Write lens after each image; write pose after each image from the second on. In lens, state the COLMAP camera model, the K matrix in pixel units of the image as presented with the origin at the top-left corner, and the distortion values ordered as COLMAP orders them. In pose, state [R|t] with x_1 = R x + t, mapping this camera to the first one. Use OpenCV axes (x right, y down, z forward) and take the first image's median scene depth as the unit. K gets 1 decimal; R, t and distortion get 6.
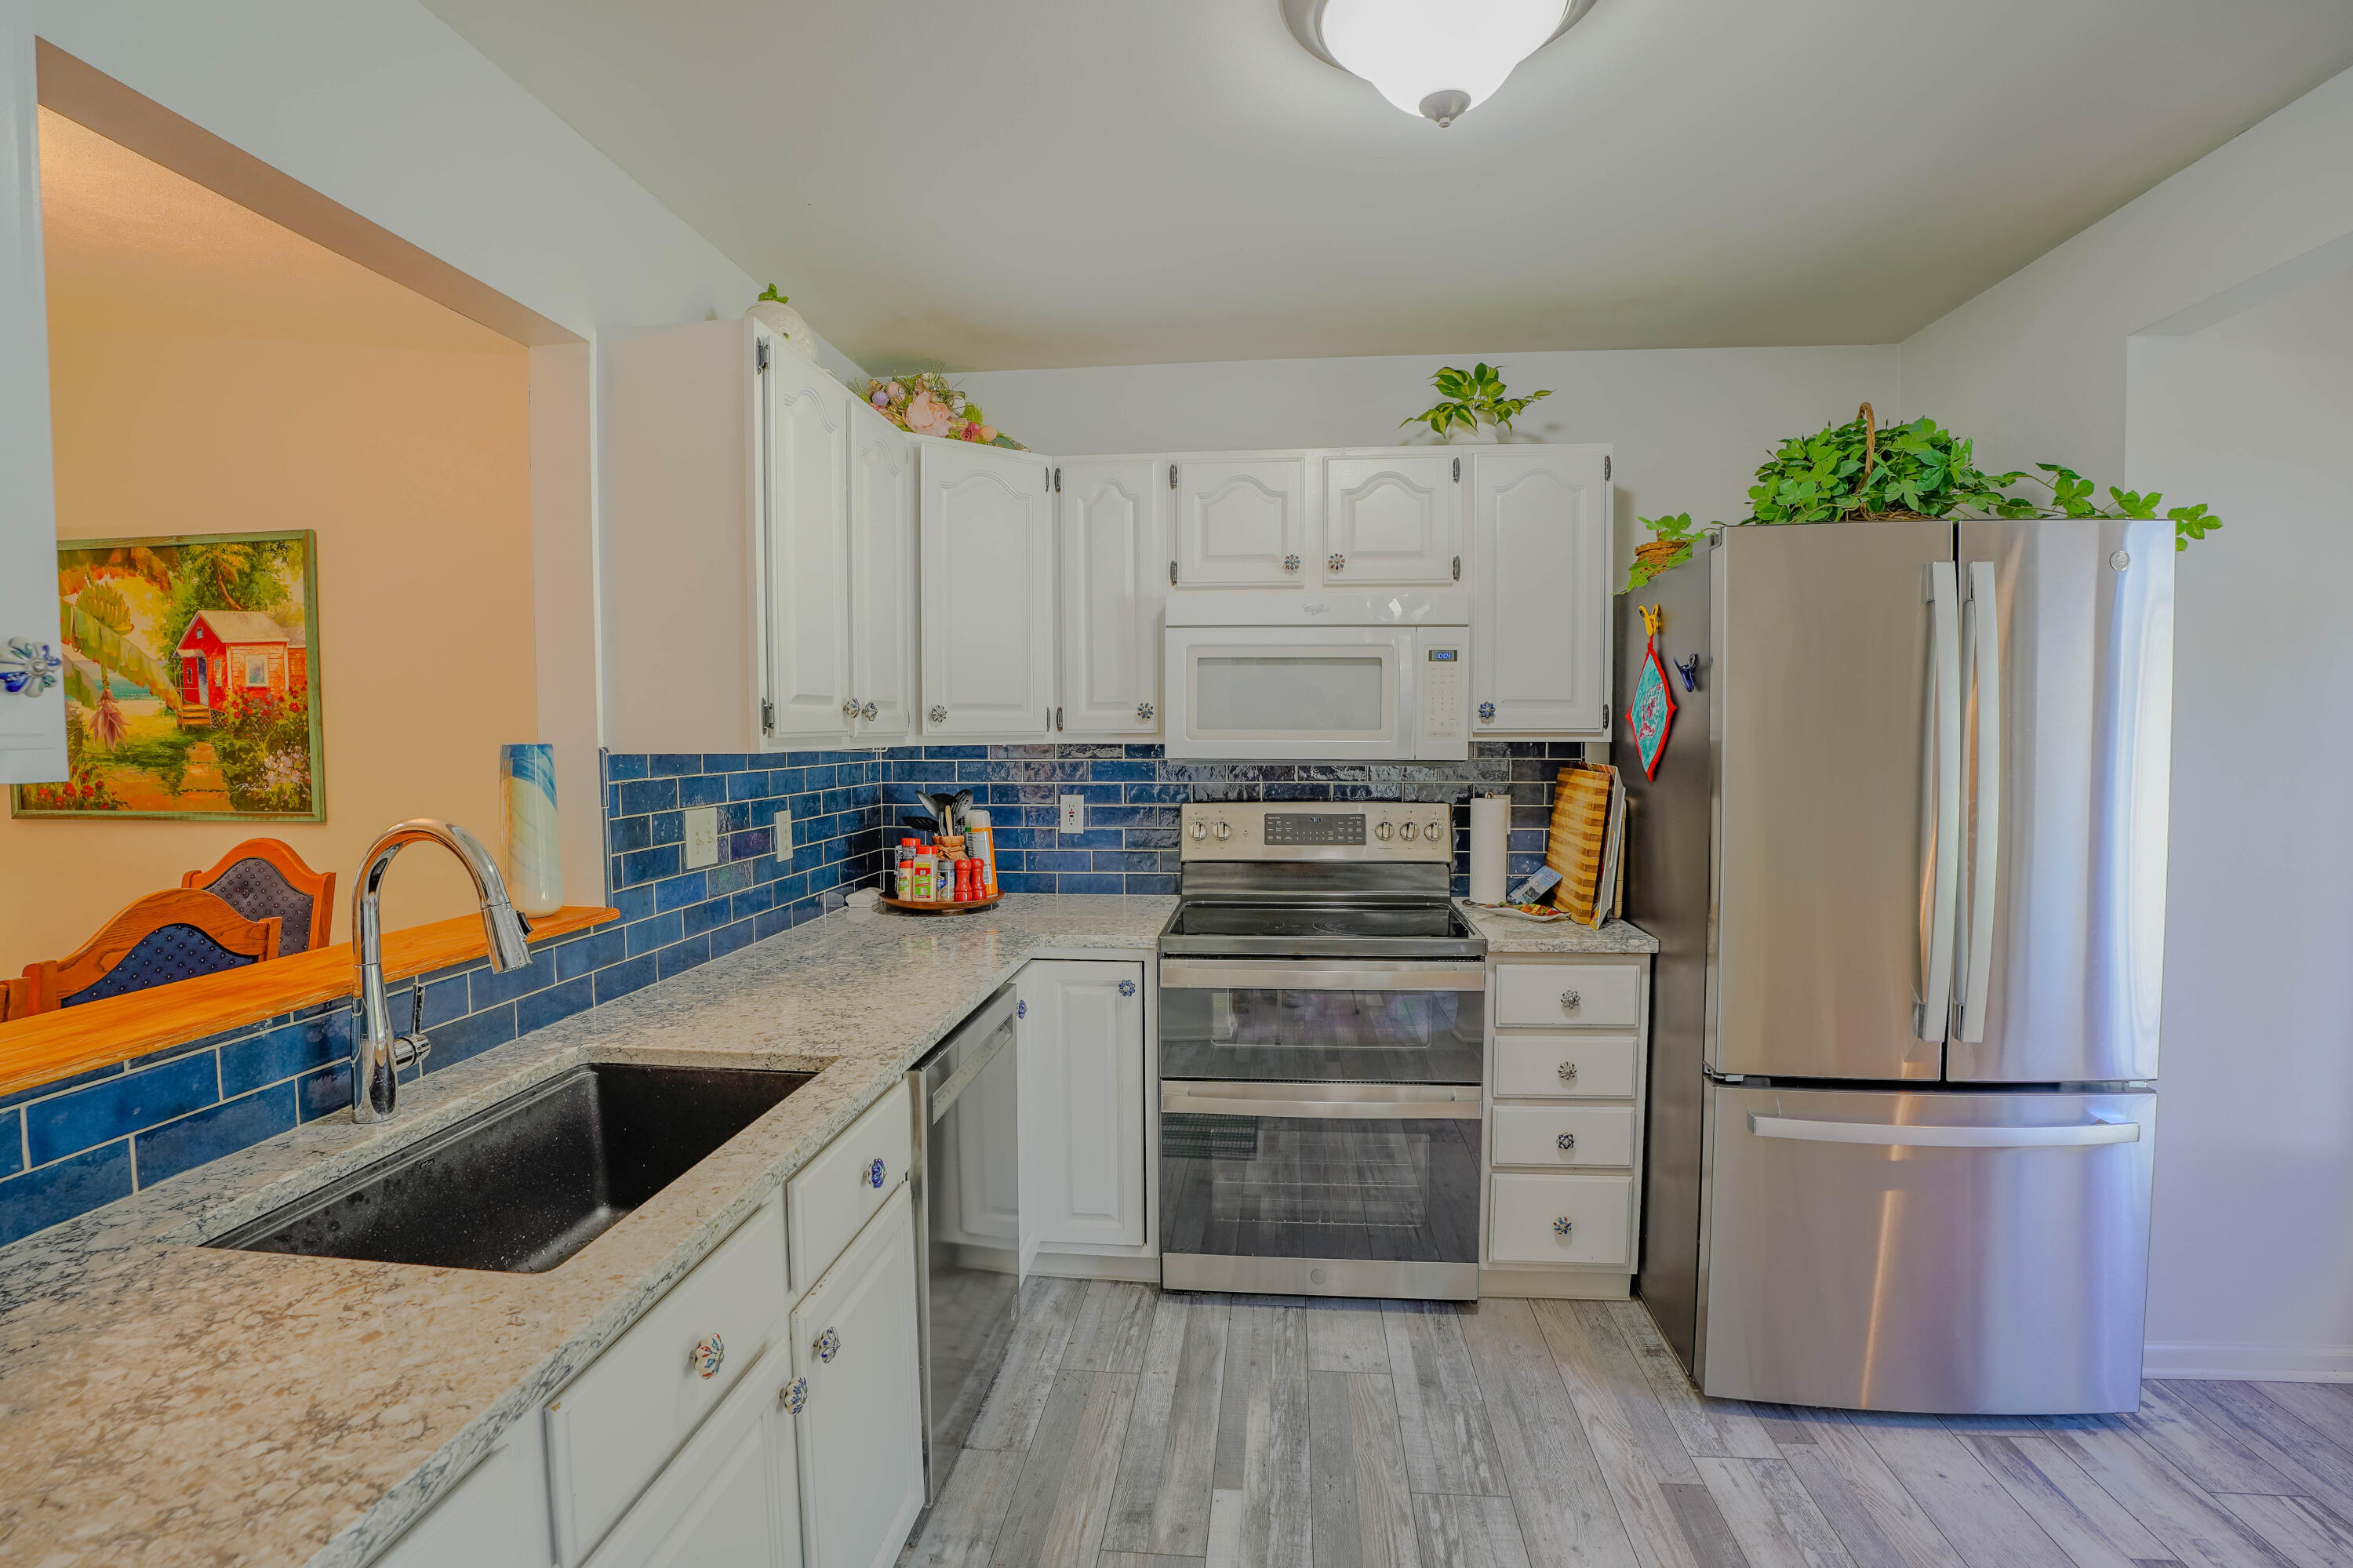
lens RADIAL K [[1107.6, 0, 1170.1], [0, 1107.6, 786.1], [0, 0, 1]] dist [-0.077518, 0.023730]
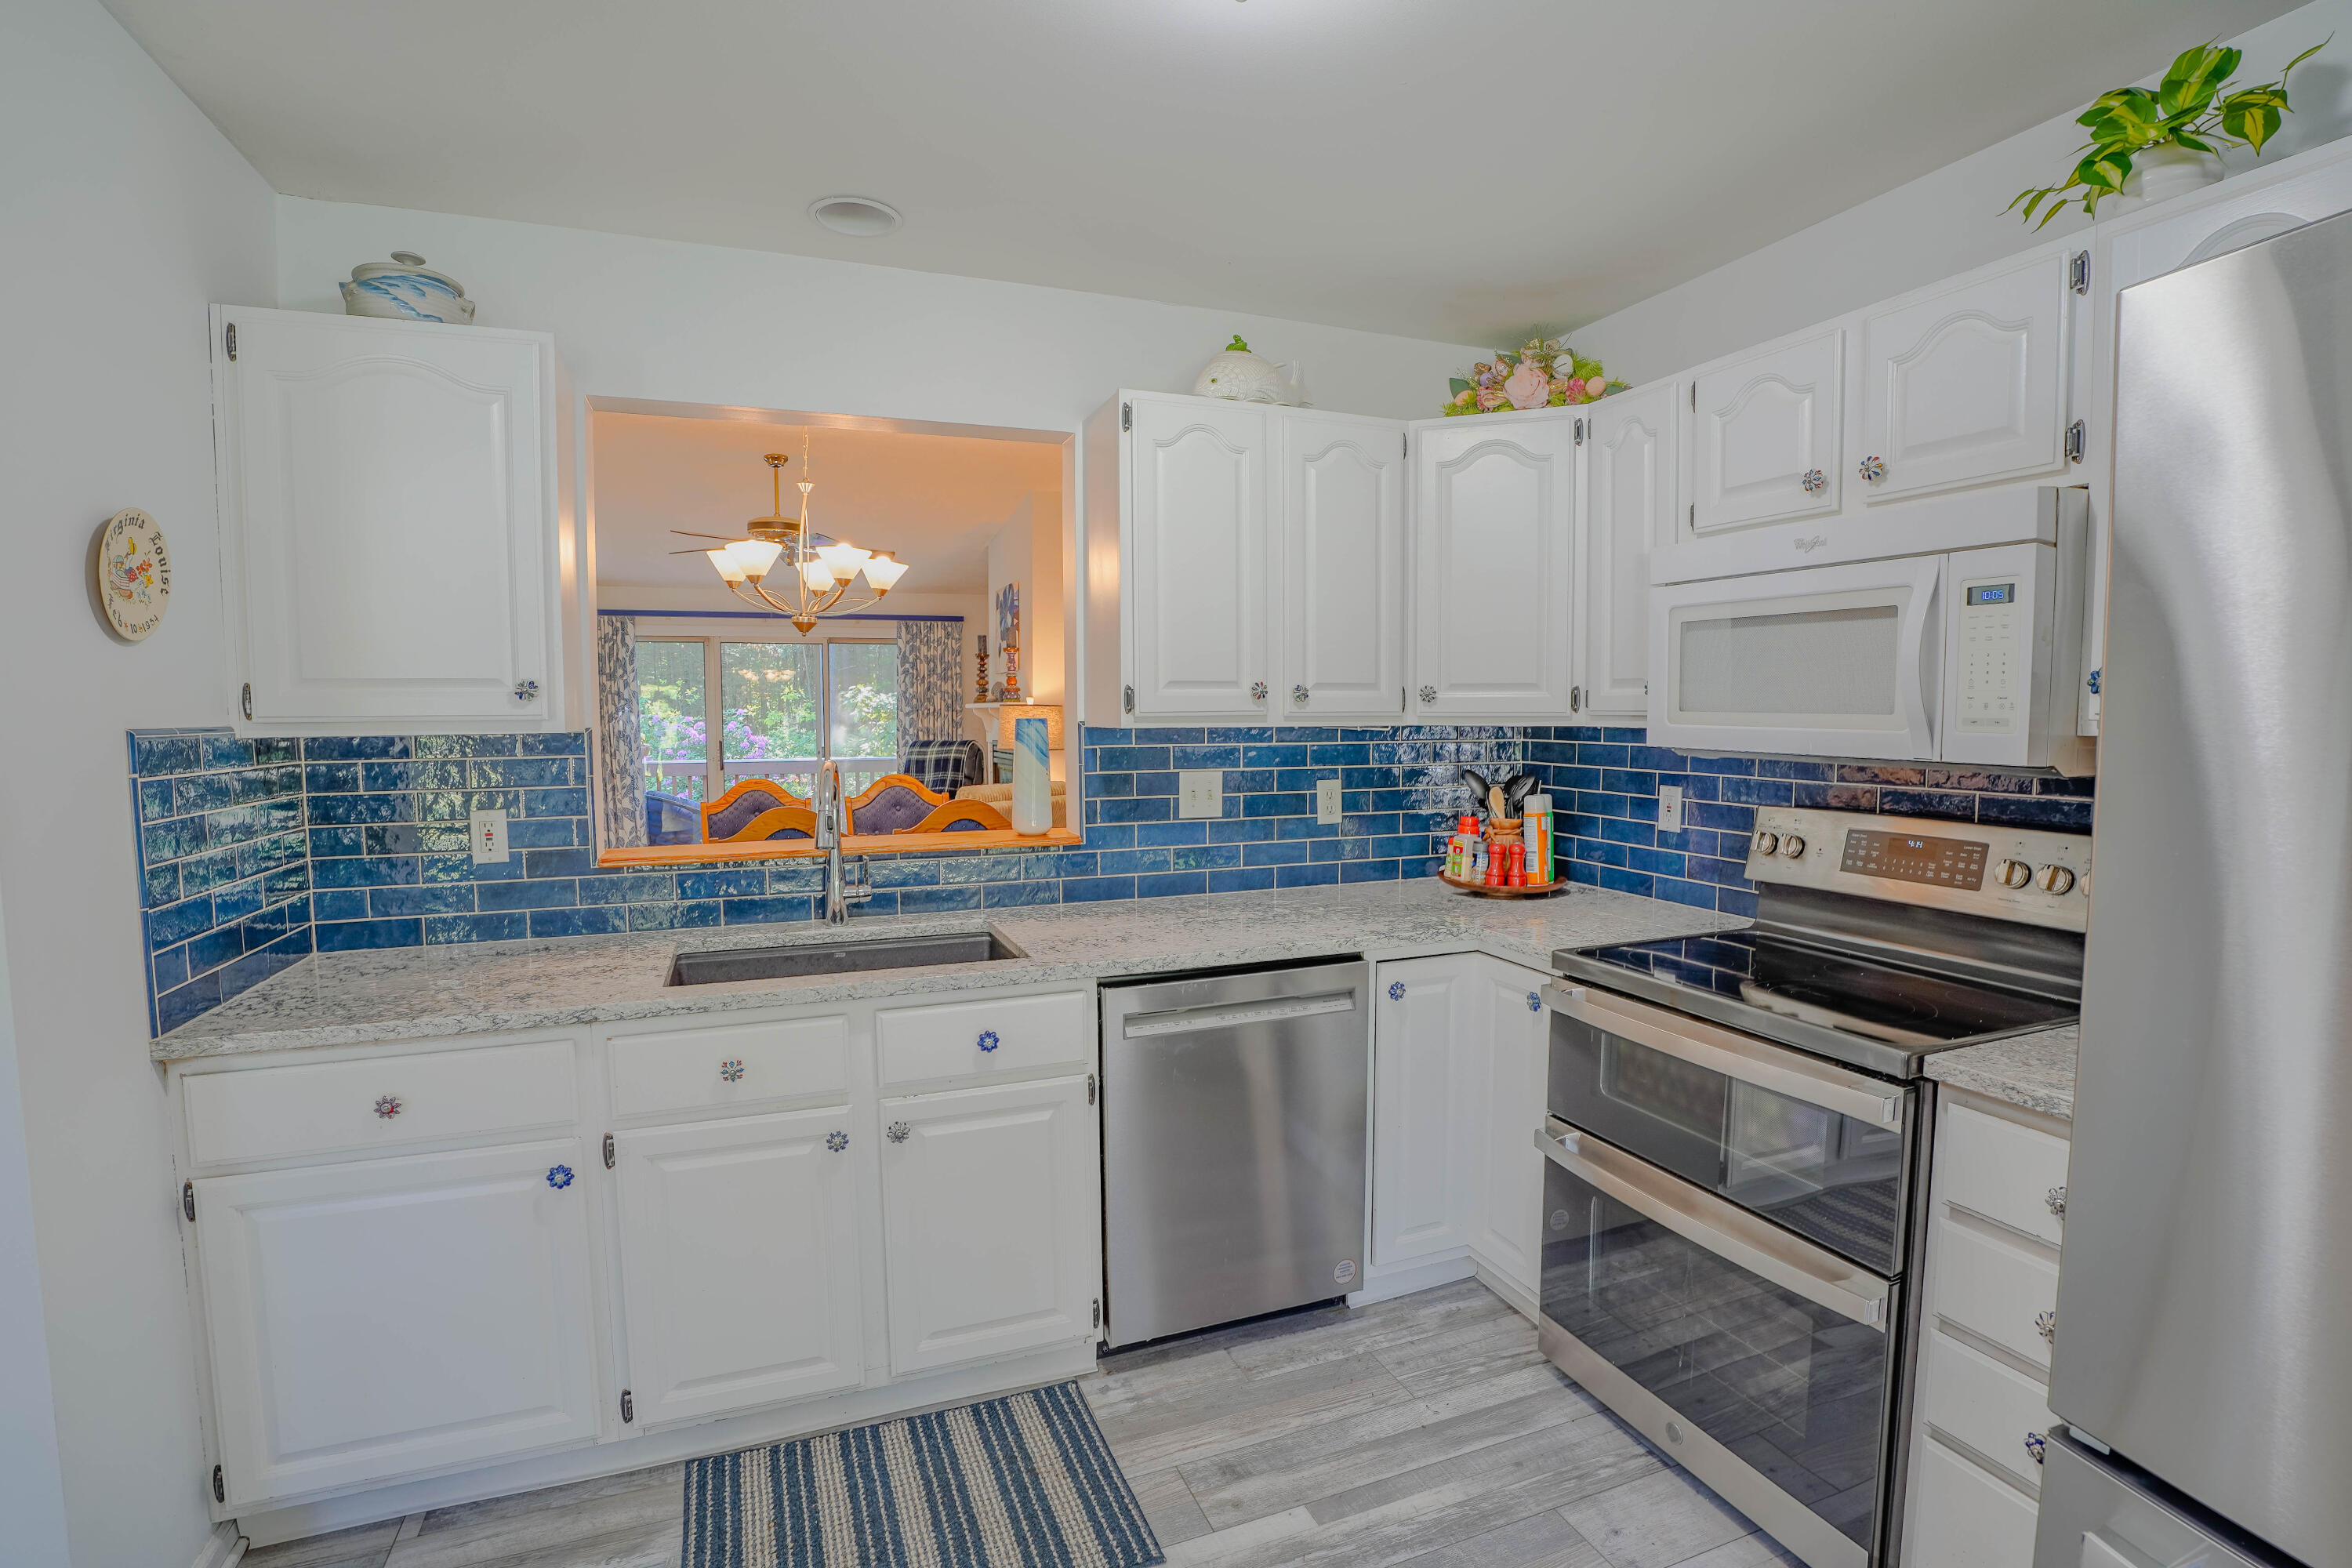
lens RADIAL K [[1093.7, 0, 1176.2], [0, 1093.7, 786.9], [0, 0, 1]] dist [-0.090523, 0.038173]
pose [[0.462662, 0.066421, -0.884043, 0.504157], [-0.043708, 0.997686, 0.052085, -0.019623], [0.885457, 0.014542, 0.464494, 0.293148]]
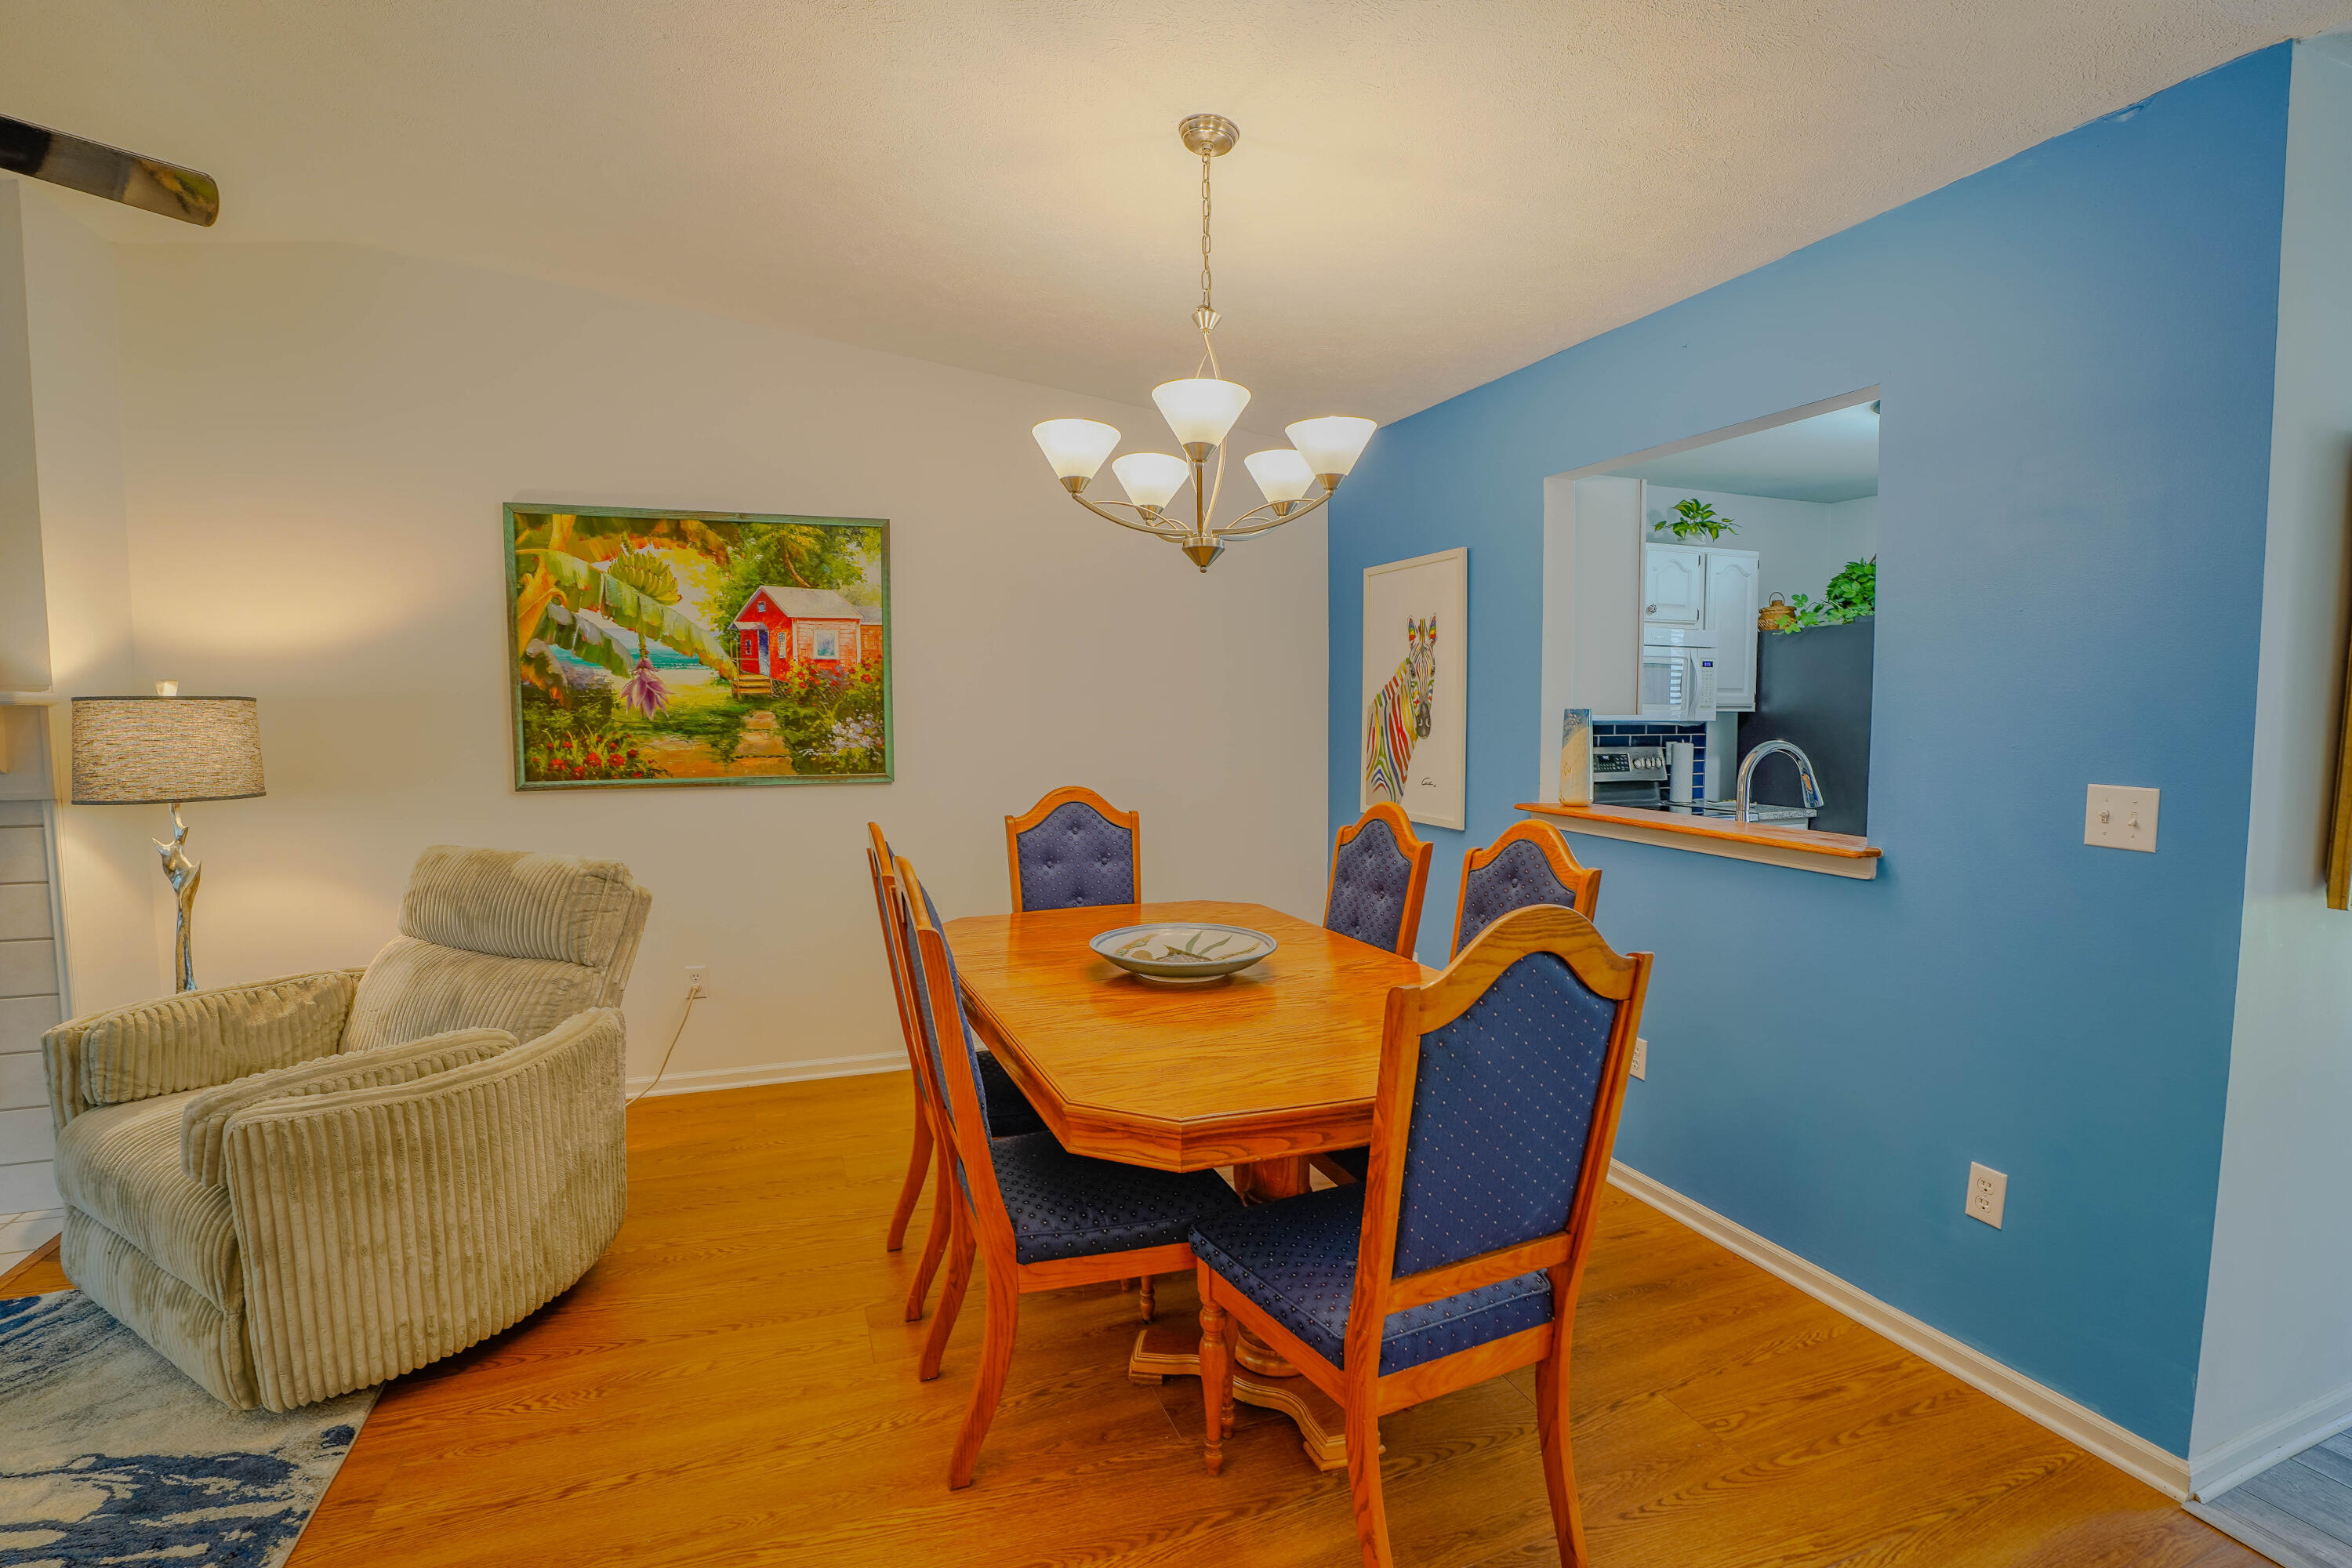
lens RADIAL K [[1075.7, 0, 1170.7], [0, 1075.7, 790.0], [0, 0, 1]] dist [-0.072475, 0.019116]
pose [[0.895168, -0.033061, 0.444502, -1.203352], [0.020804, 0.999258, 0.032424, 0.013829], [-0.445244, -0.019778, 0.895191, -0.160988]]
